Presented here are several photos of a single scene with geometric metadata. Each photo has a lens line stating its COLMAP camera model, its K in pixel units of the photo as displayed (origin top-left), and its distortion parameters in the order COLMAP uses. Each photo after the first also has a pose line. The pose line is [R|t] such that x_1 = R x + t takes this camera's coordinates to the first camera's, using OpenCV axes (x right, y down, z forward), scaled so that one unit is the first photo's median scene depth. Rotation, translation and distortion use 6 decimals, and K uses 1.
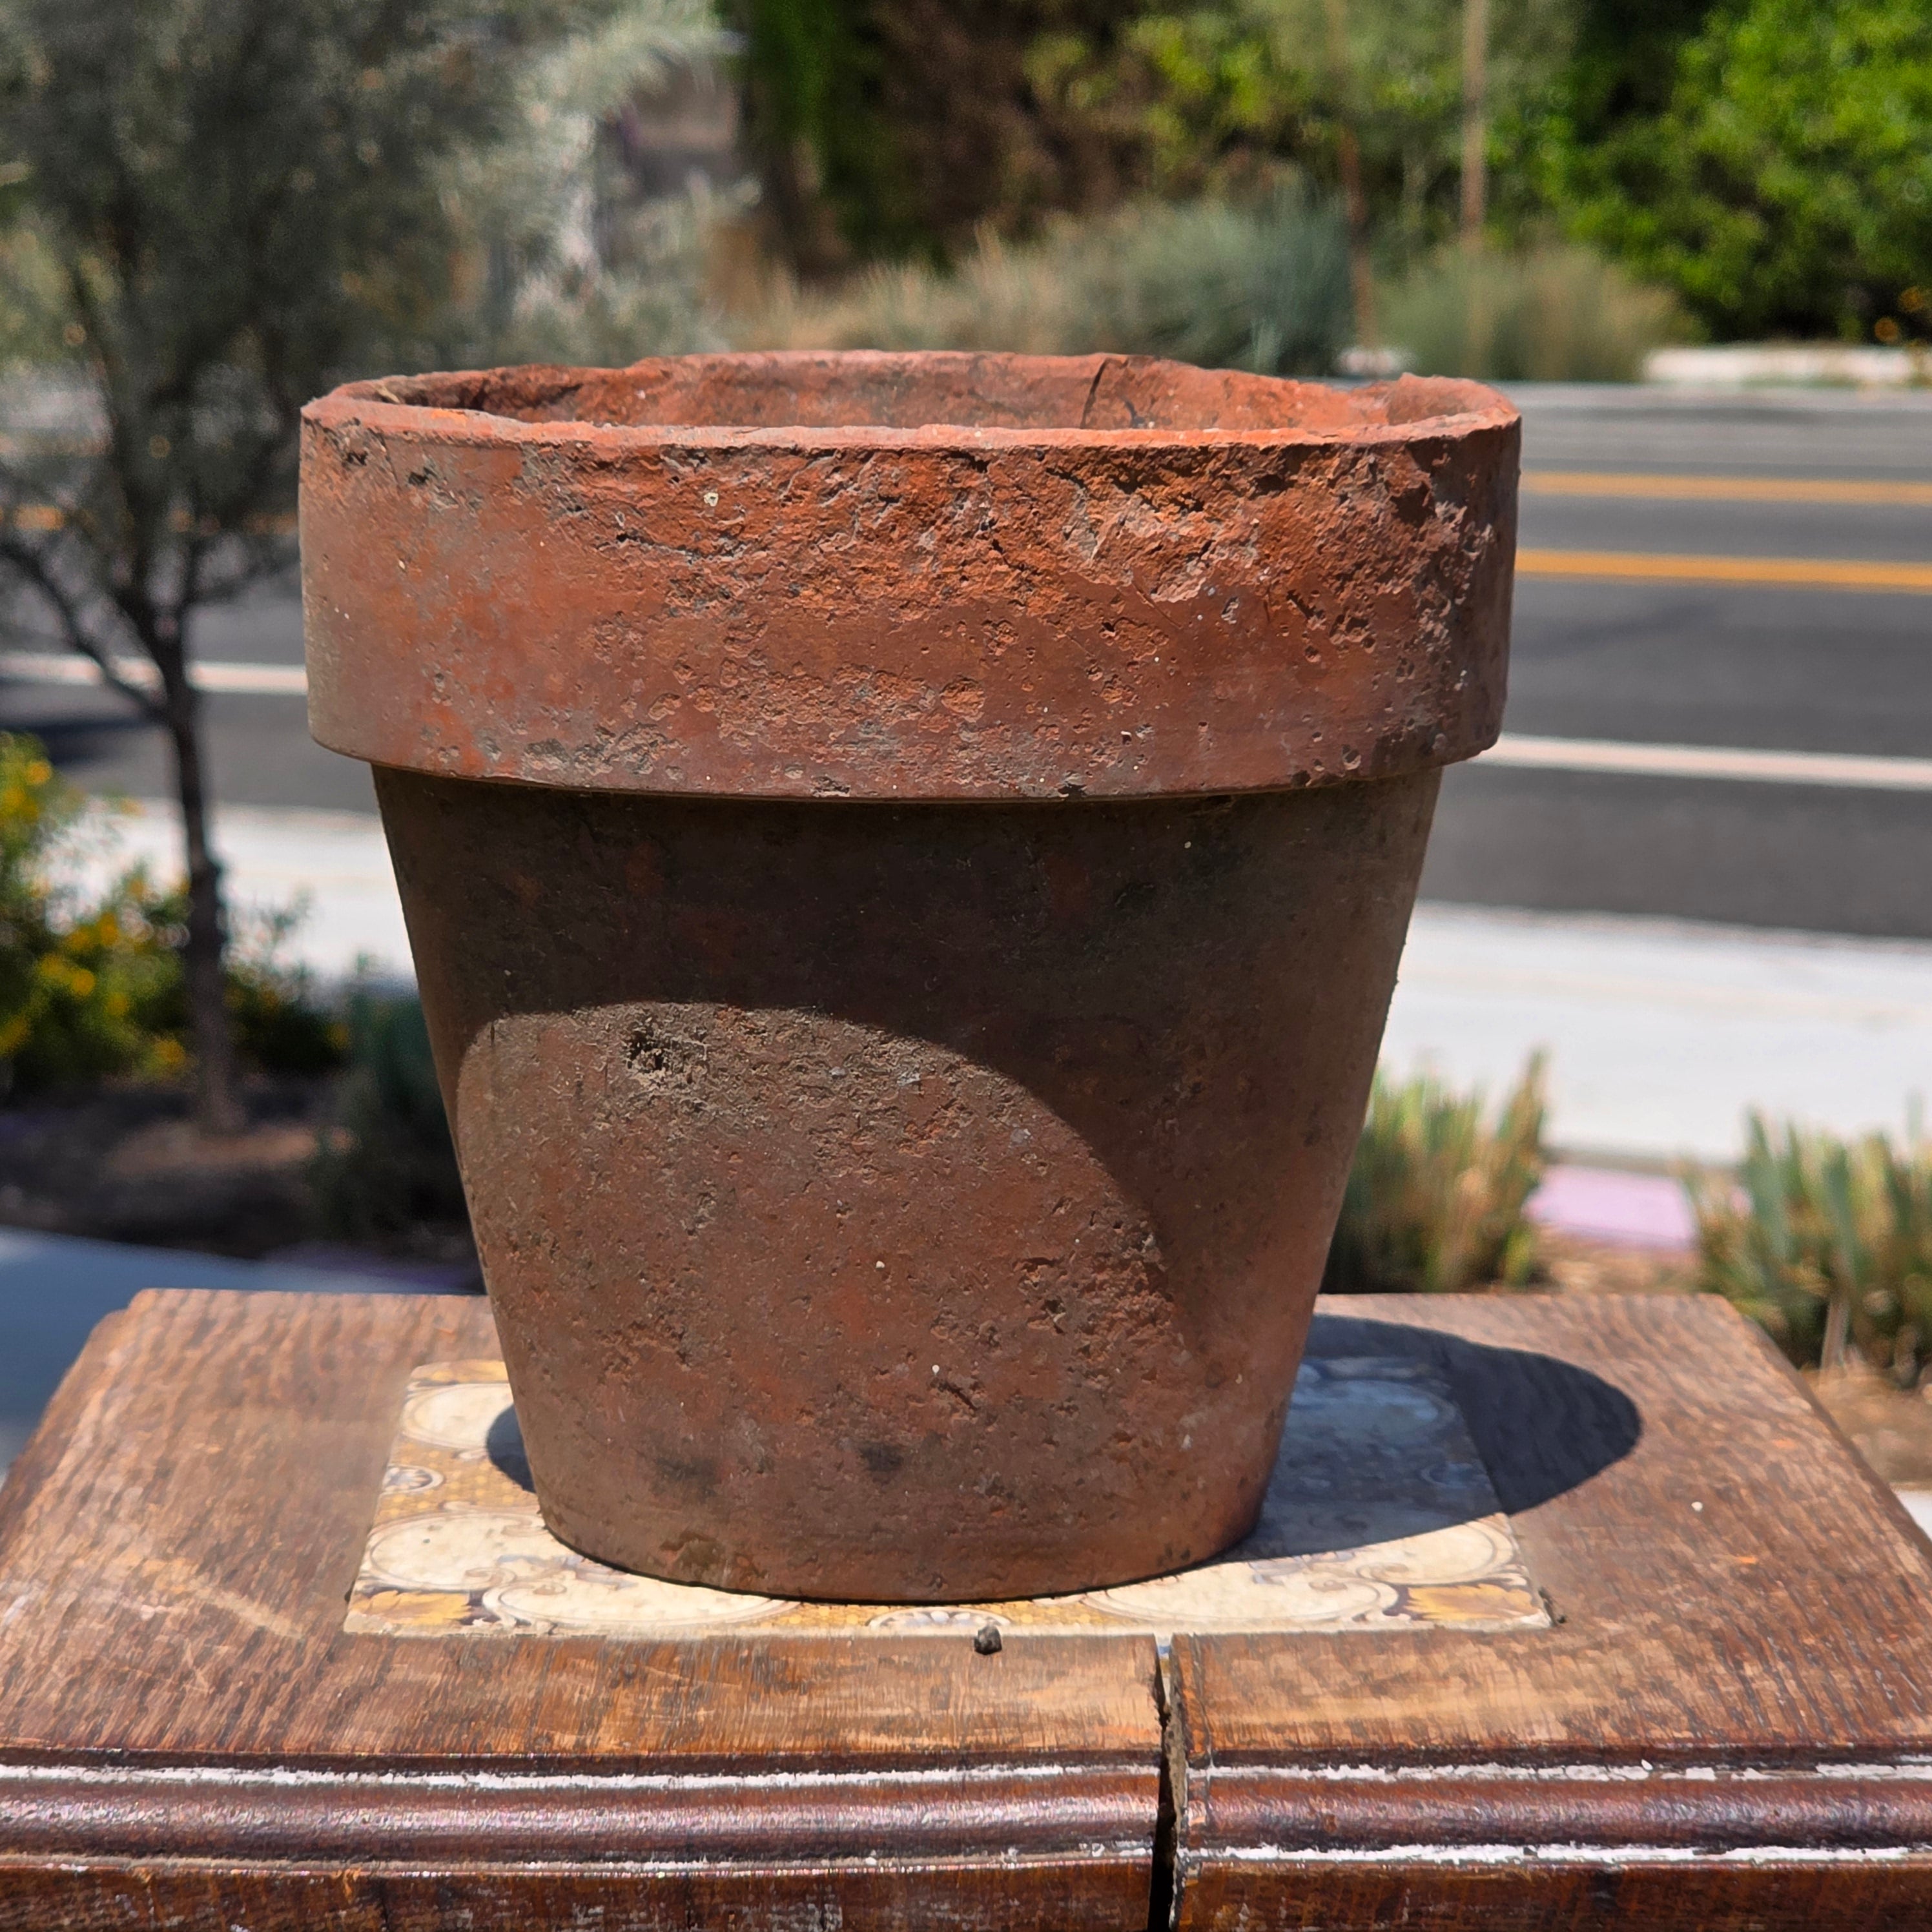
lens RADIAL K [[6645.5, 0, 723.2], [0, 6645.5, 925.8], [0, 0, 1]] dist [-0.637952, 6.112913]
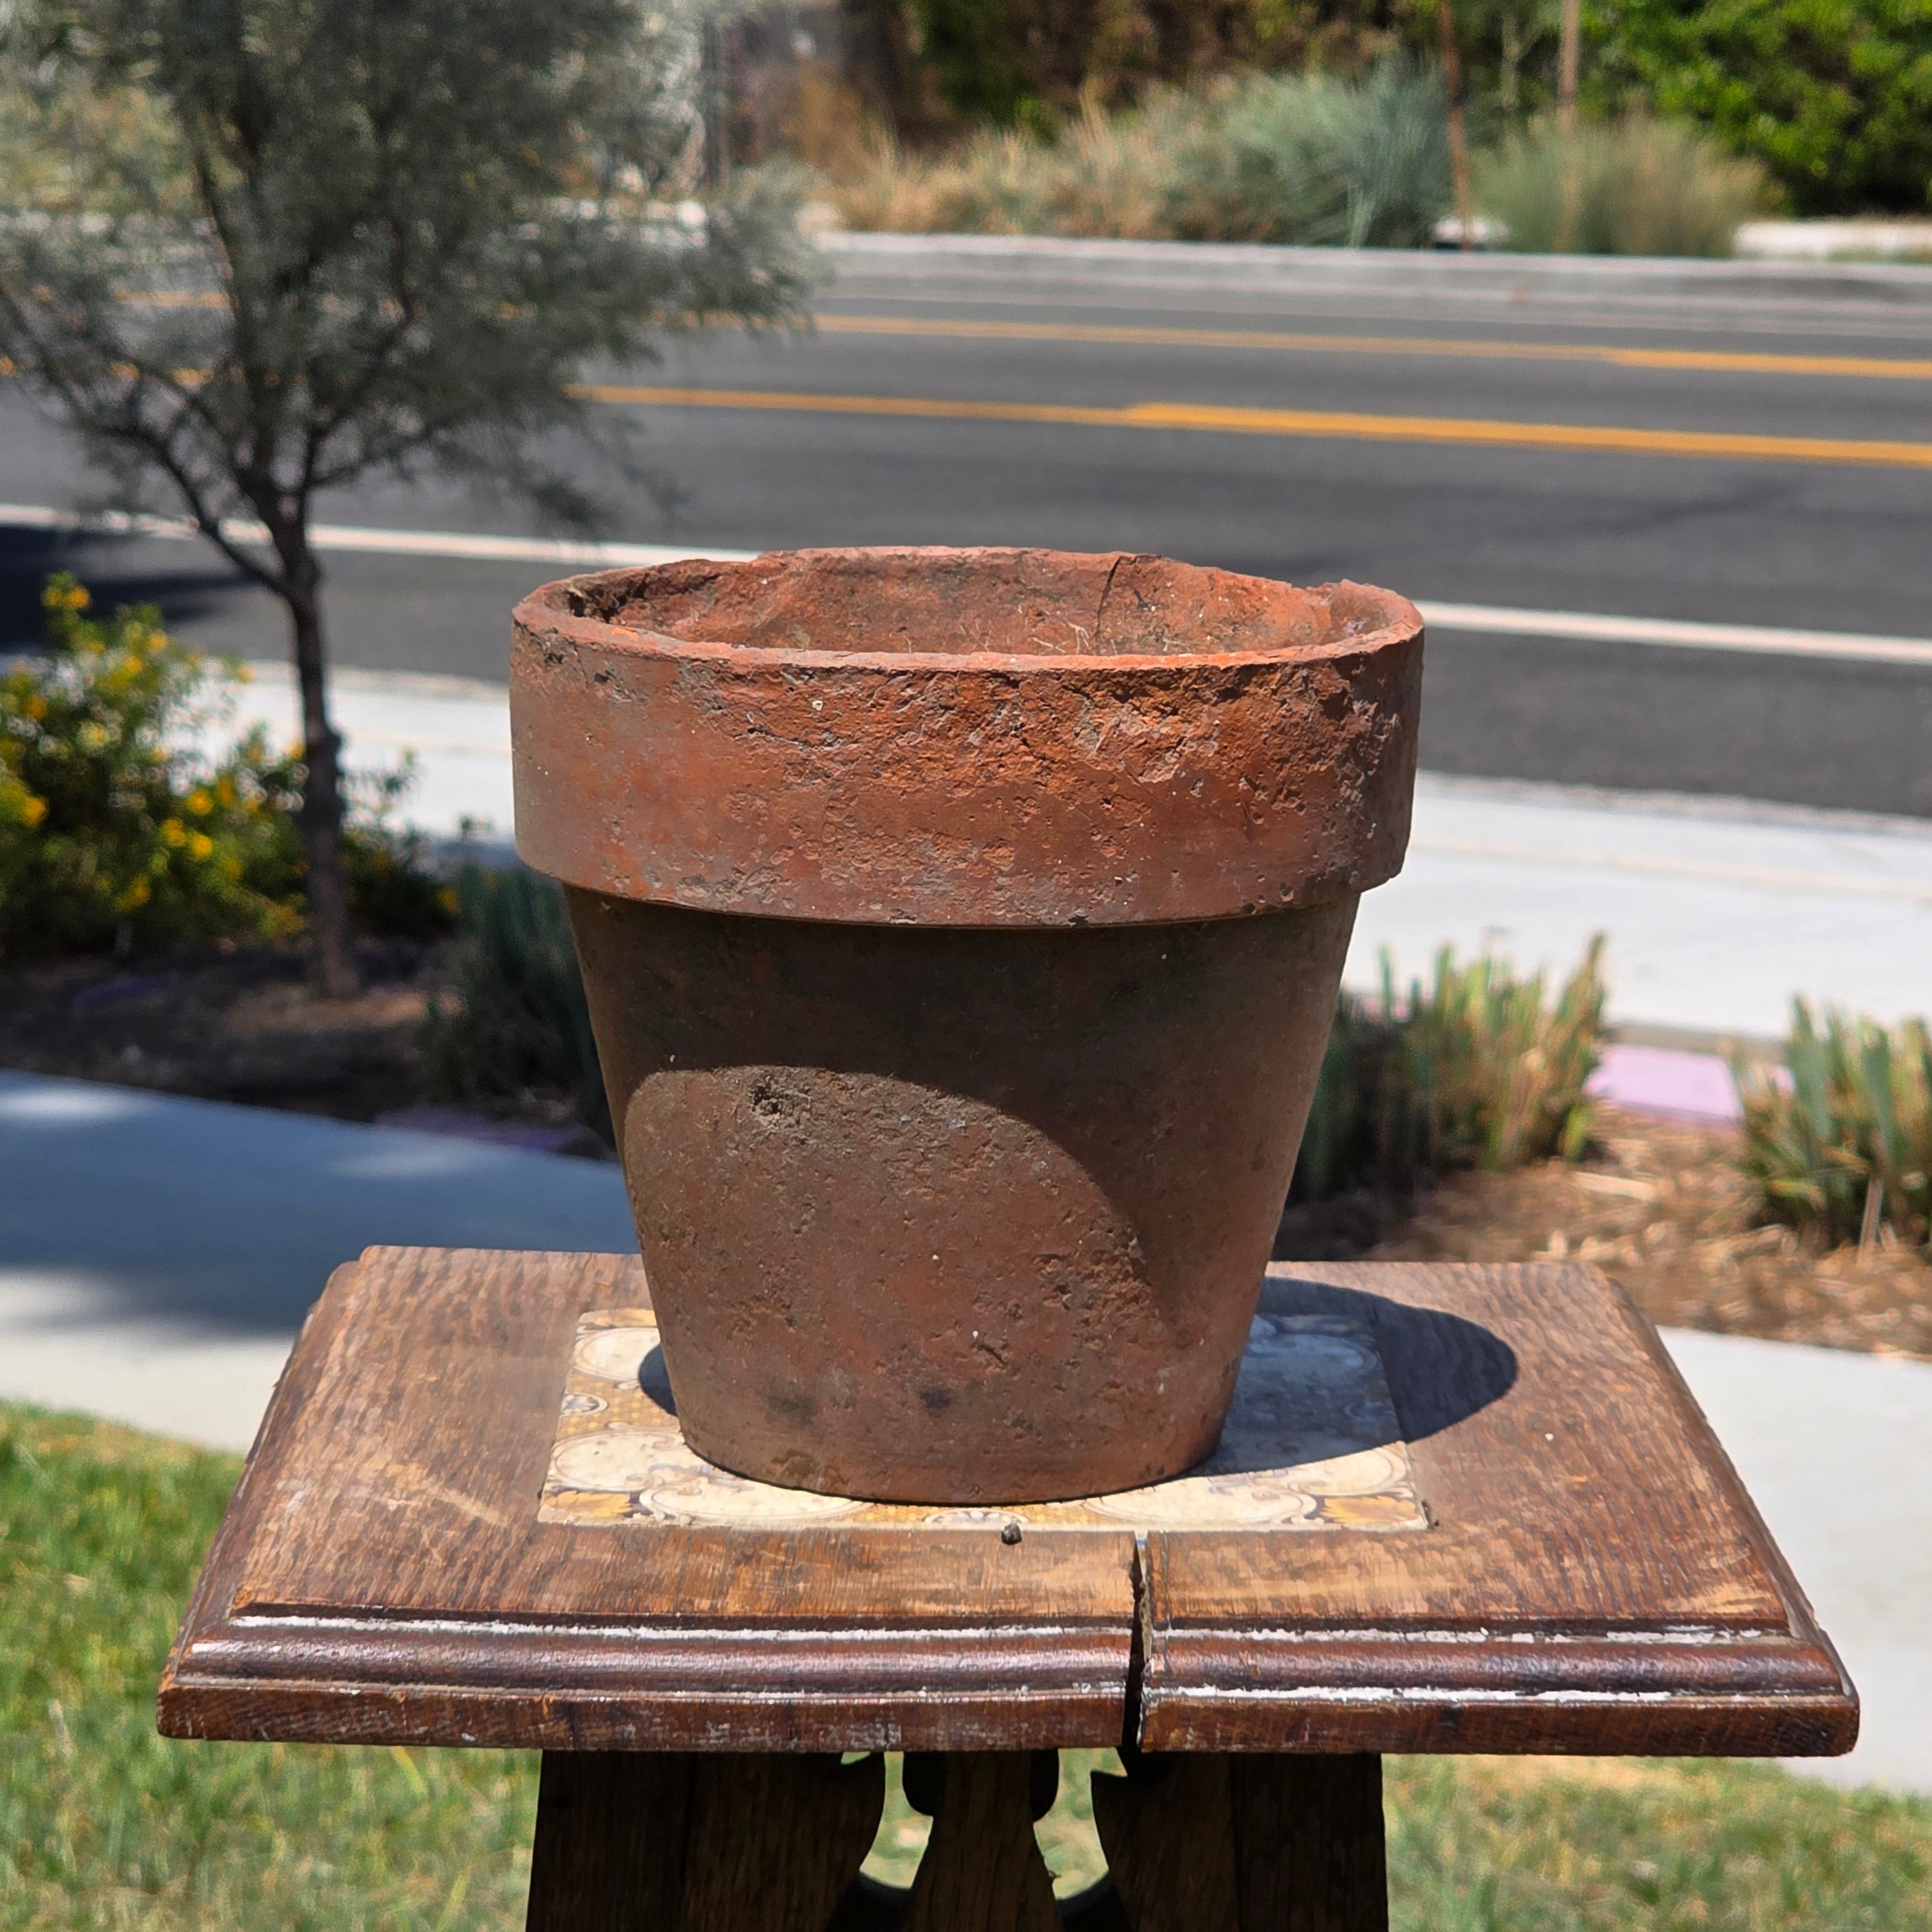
lens RADIAL K [[6755.7, 0, 955.8], [0, 6755.7, 878.1], [0, 0, 1]] dist [-0.762713, 3.809761]
pose [[0.999706, 0.012345, 0.020877, -0.001951], [-0.012734, 0.999746, 0.018589, -0.052930], [-0.020643, -0.018849, 0.999609, -0.383448]]
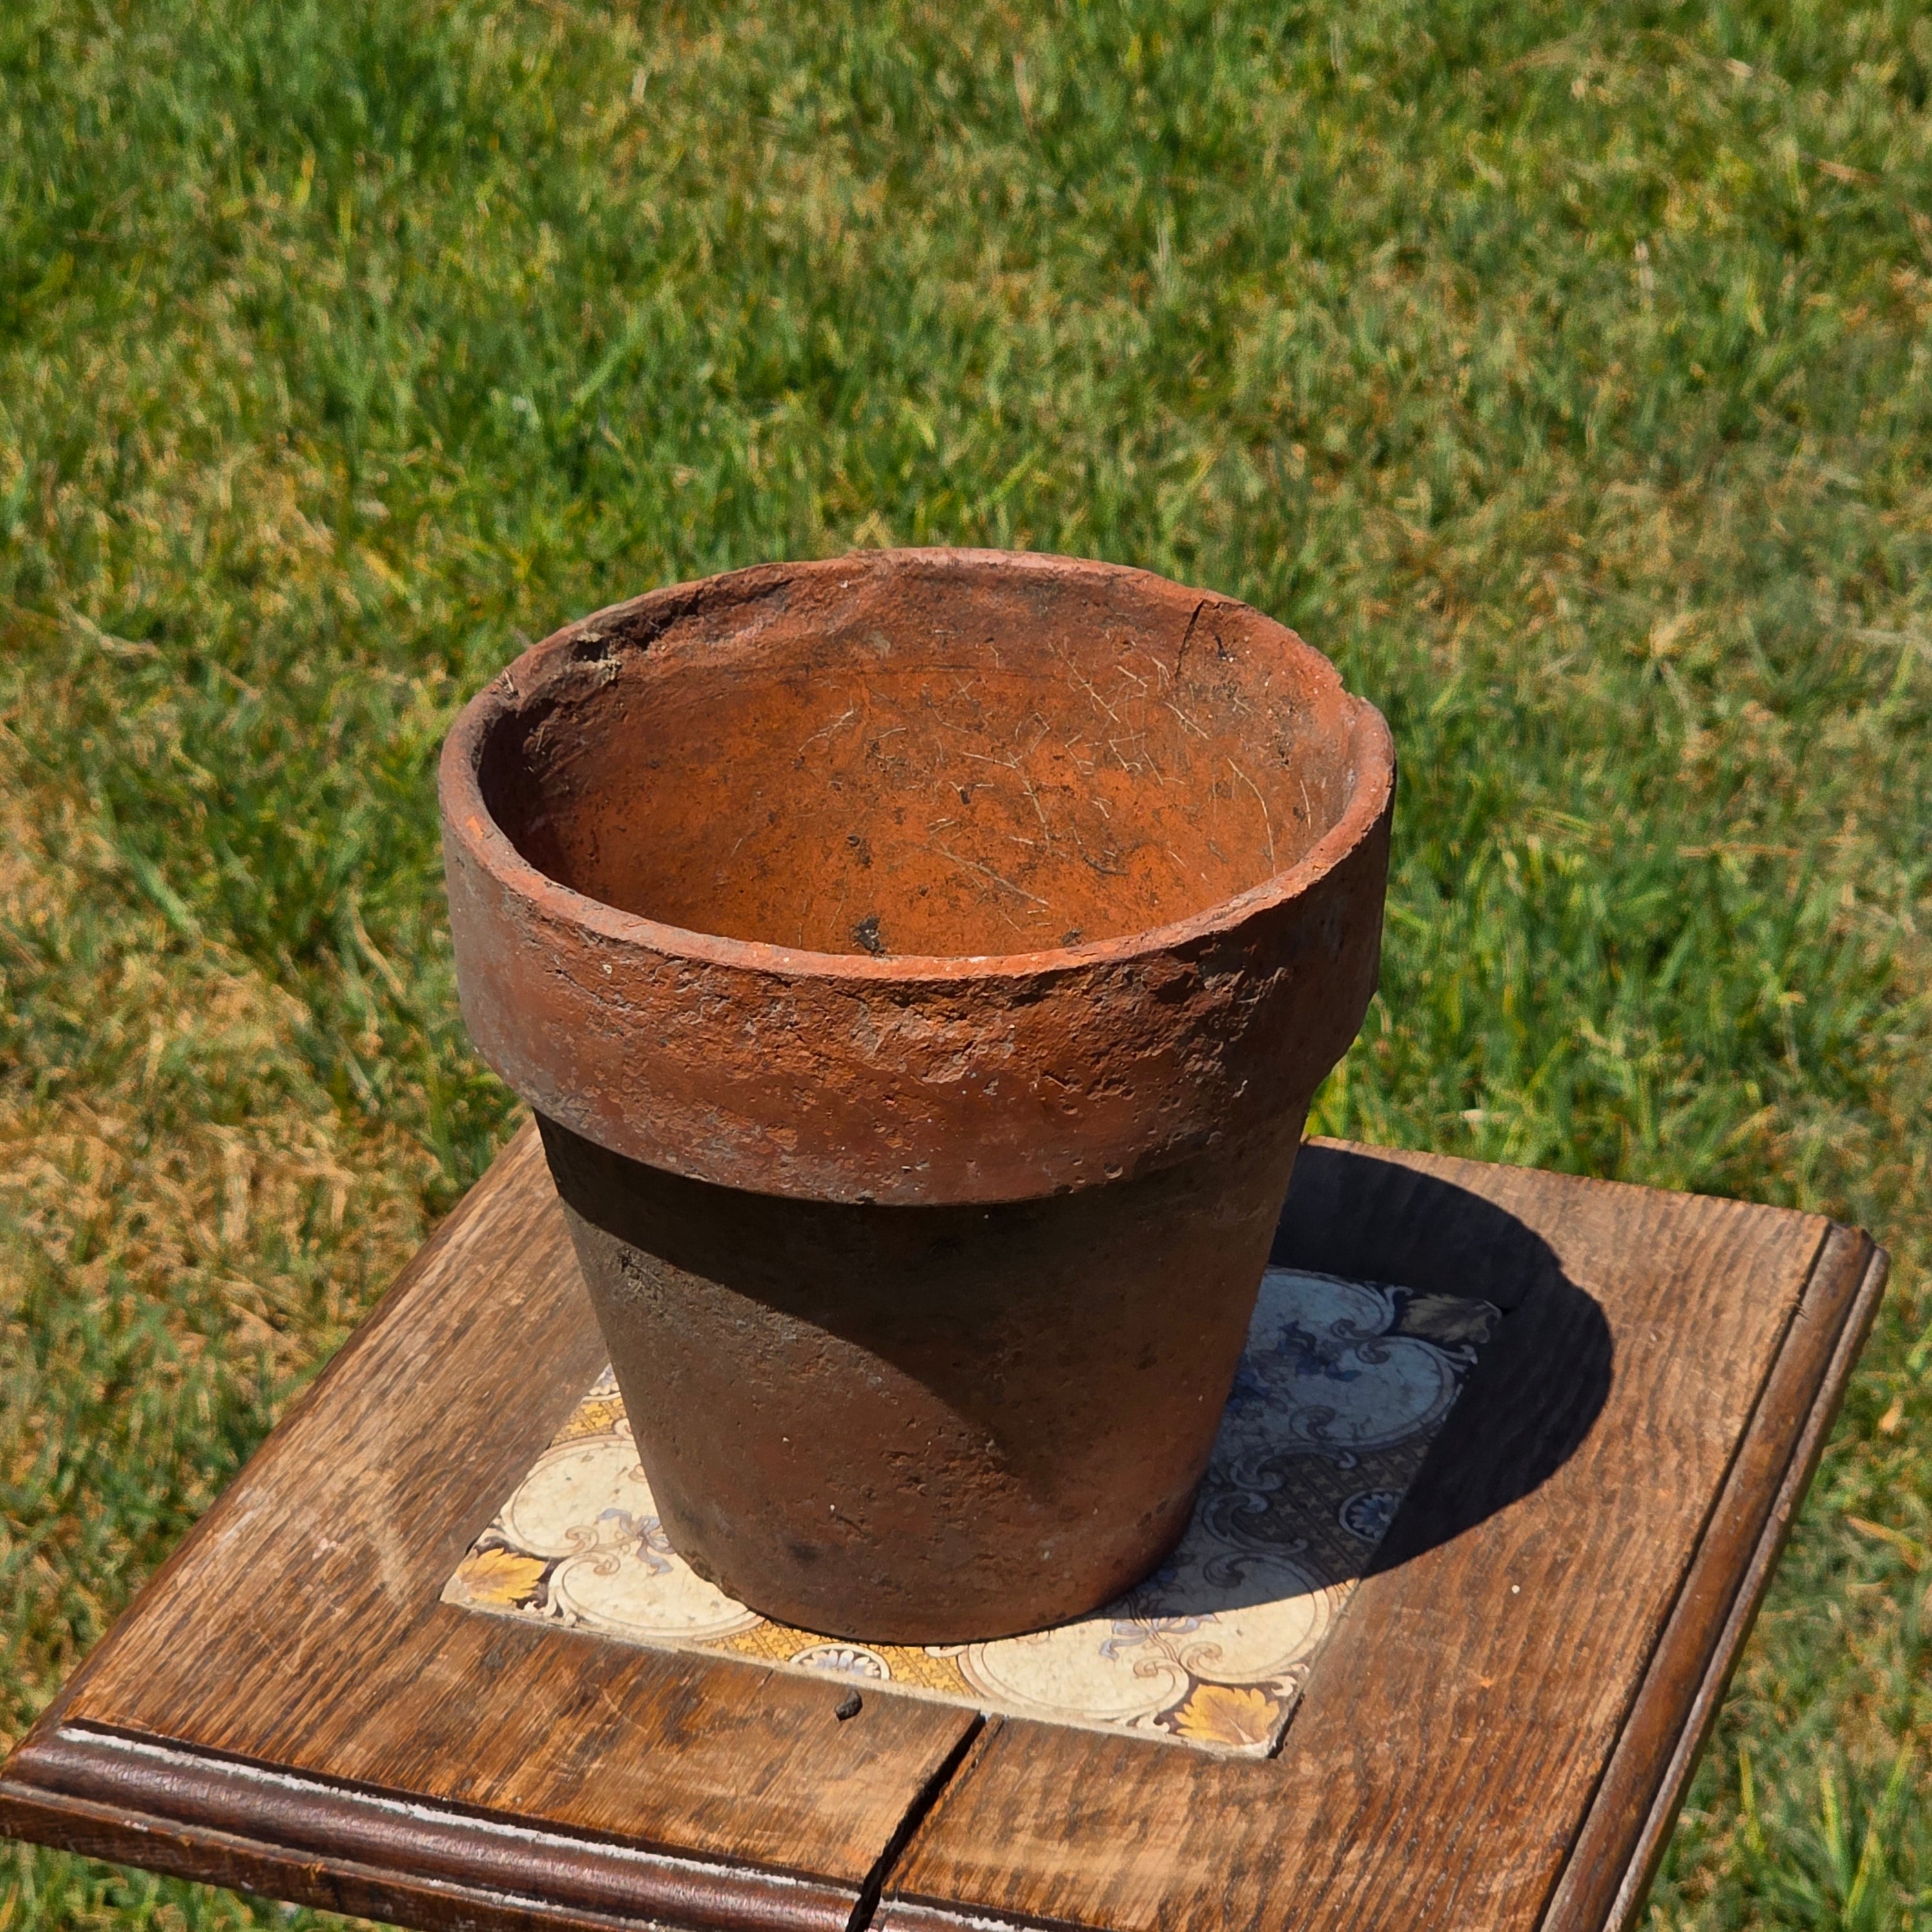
lens RADIAL K [[6694.3, 0, 966.0], [0, 6694.3, 966.0], [0, 0, 1]] dist [-0.663501, 3.446406]
pose [[0.943974, 0.147937, -0.295004, 0.449038], [-0.034371, 0.933109, 0.357948, -0.531881], [0.328225, -0.327754, 0.885915, -0.165852]]
